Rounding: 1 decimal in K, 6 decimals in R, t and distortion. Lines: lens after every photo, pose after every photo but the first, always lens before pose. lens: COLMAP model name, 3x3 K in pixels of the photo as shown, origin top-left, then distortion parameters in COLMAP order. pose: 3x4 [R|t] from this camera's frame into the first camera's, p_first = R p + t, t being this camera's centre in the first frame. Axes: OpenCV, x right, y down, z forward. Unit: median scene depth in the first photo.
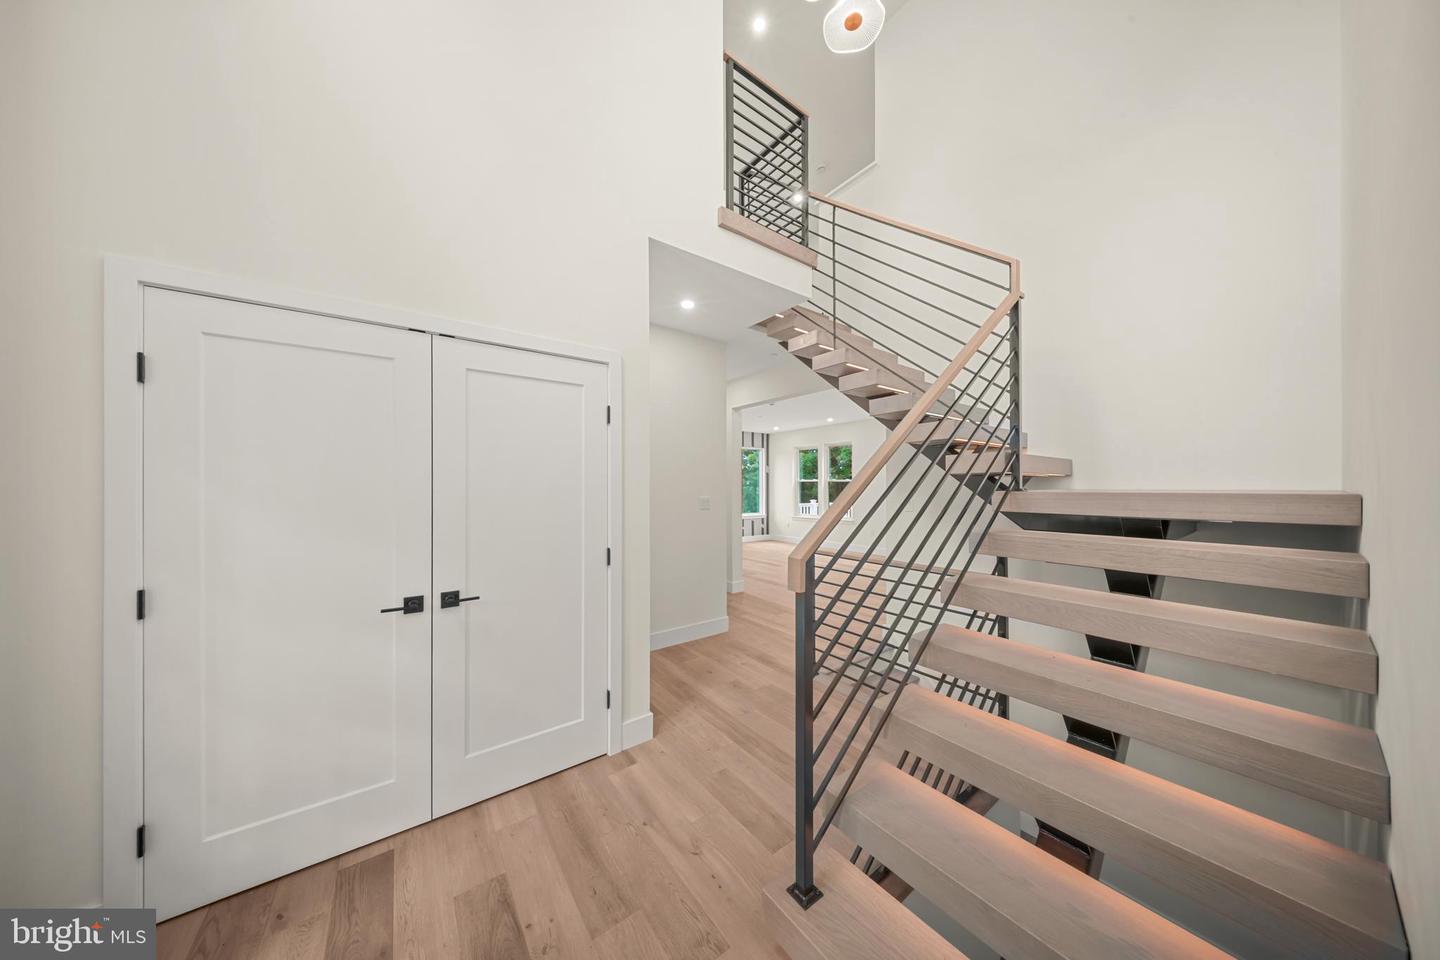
lens RADIAL K [[429.9, 0, 721.3], [0, 429.9, 483.0], [0, 0, 1]] dist [0.000350, -0.000016]
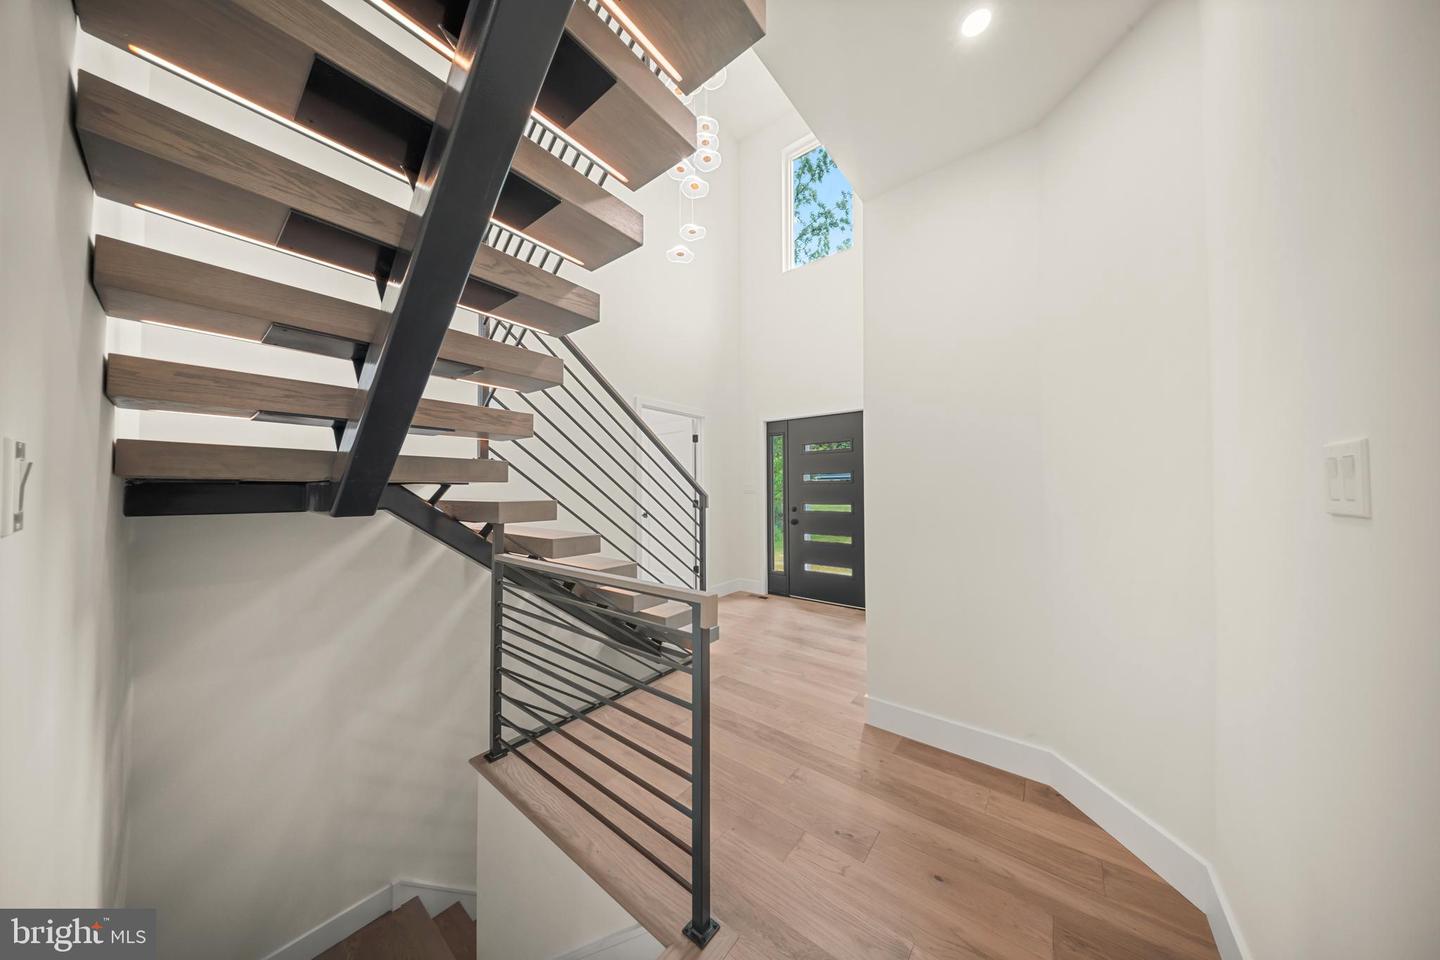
lens RADIAL K [[429.9, 0, 720.8], [0, 429.9, 478.7], [0, 0, 1]] dist [0.000350, -0.000016]
pose [[-0.966586, -0.004869, -0.256297, 0.421954], [0.001890, 0.999657, -0.026120, 0.085373], [0.256336, -0.025732, -0.966245, 1.987633]]
